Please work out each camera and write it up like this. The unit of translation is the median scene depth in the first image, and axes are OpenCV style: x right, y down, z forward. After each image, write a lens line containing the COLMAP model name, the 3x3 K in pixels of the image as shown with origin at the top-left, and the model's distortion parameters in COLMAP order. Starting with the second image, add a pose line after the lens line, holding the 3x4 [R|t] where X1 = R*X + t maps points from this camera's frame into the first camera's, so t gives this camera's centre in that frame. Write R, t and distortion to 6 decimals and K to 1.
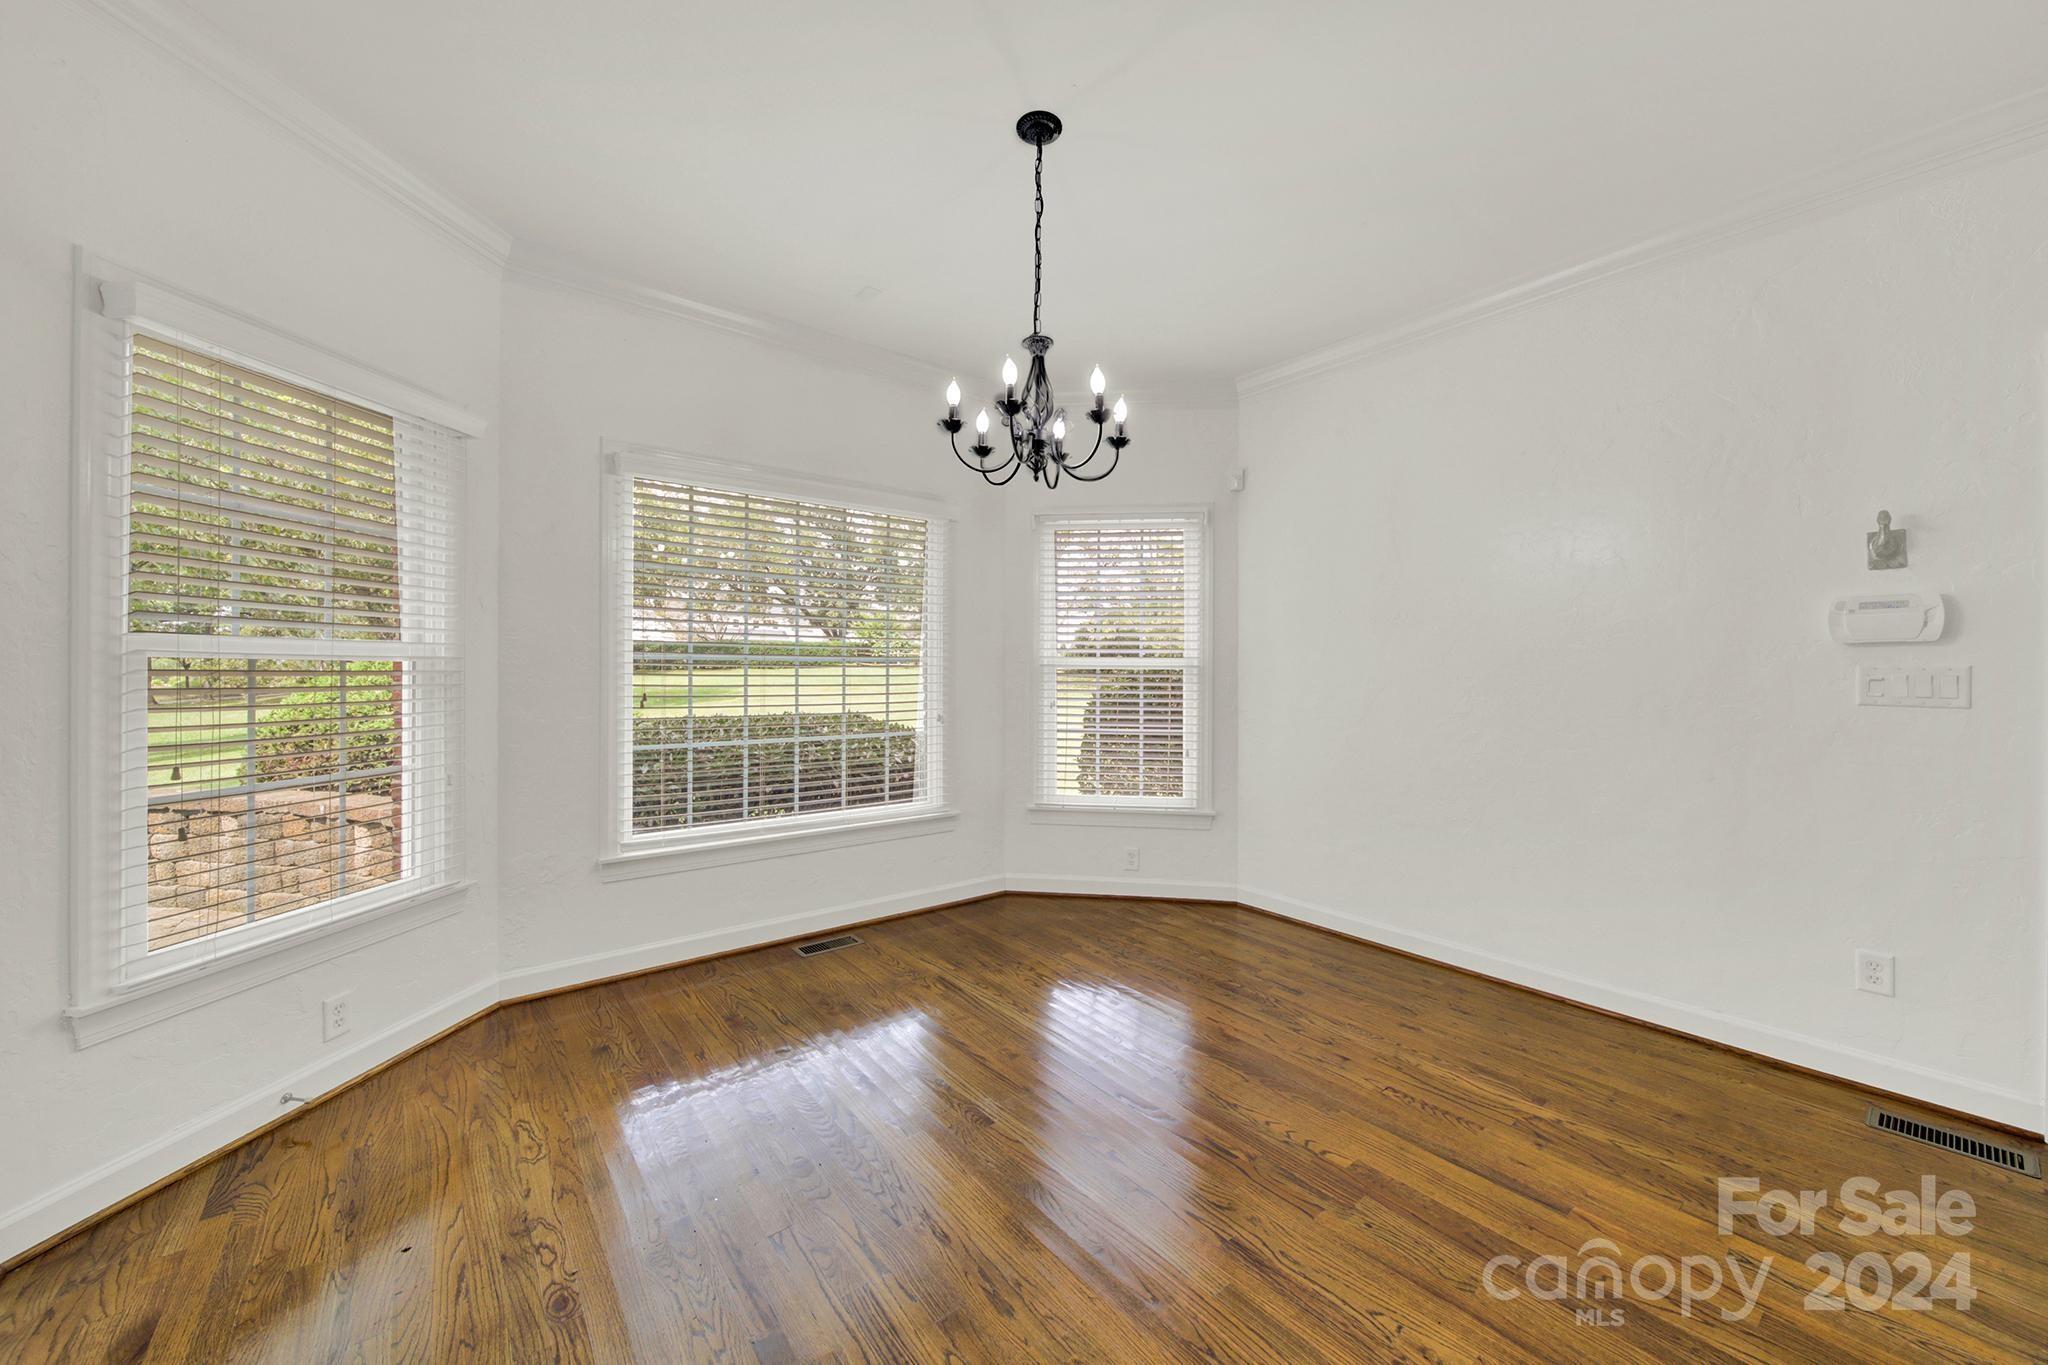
lens RADIAL K [[750.3, 0, 1031.8], [0, 750.3, 680.8], [0, 0, 1]] dist [-0.004510, -0.000217]
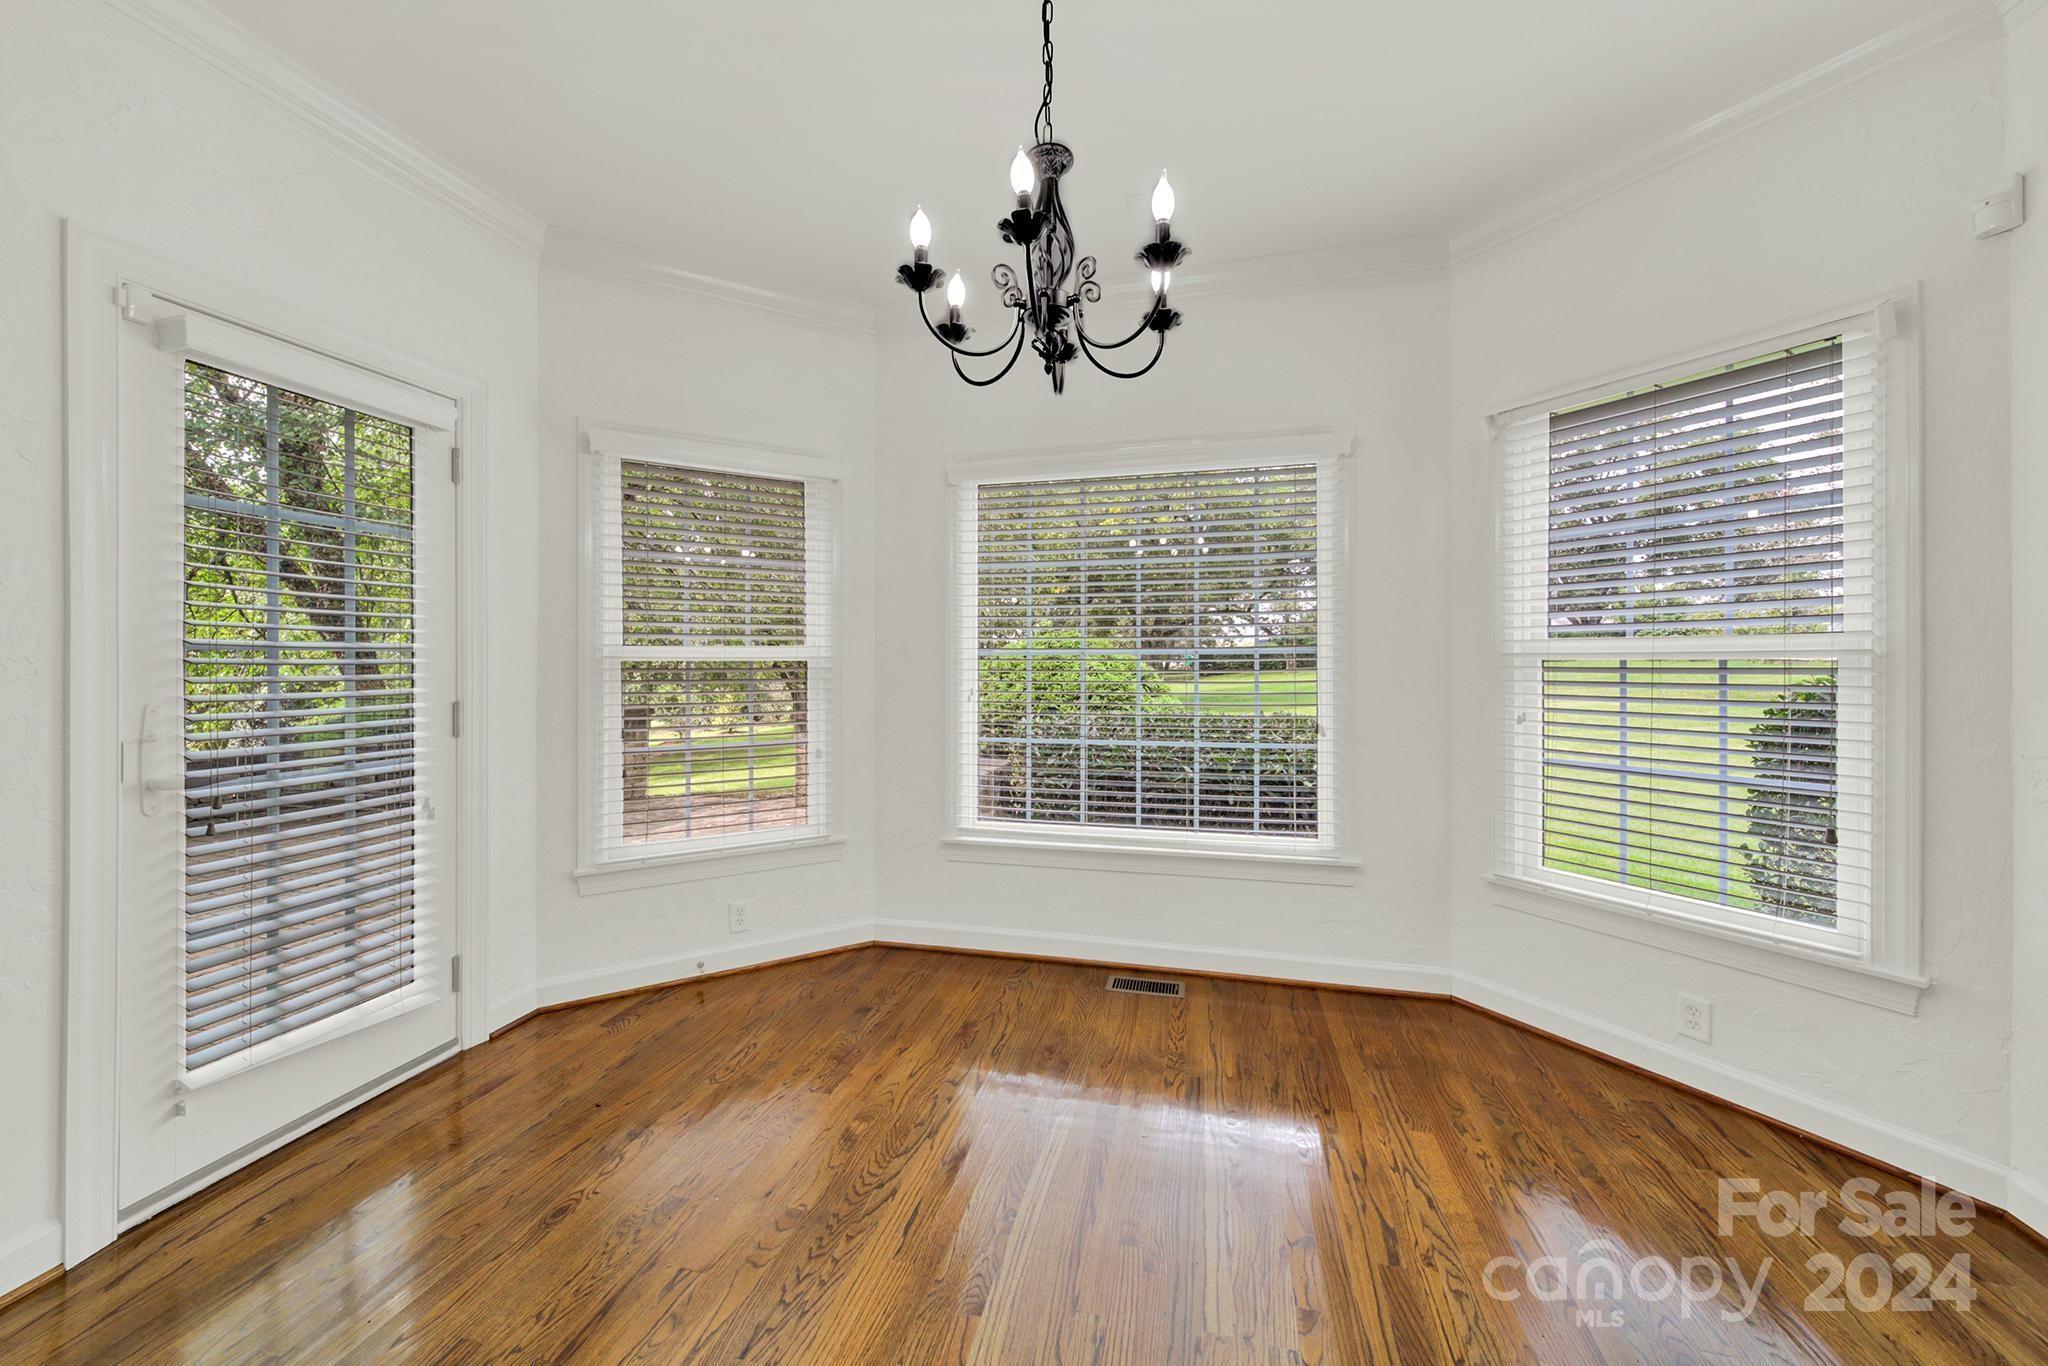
lens RADIAL K [[738.5, 0, 1025.6], [0, 738.5, 672.4], [0, 0, 1]] dist [0.009184, -0.000203]
pose [[0.618973, -0.000706, -0.785412, 0.308951], [-0.007892, 0.999944, -0.007118, 0.000886], [0.785373, 0.010605, 0.618932, 0.364075]]
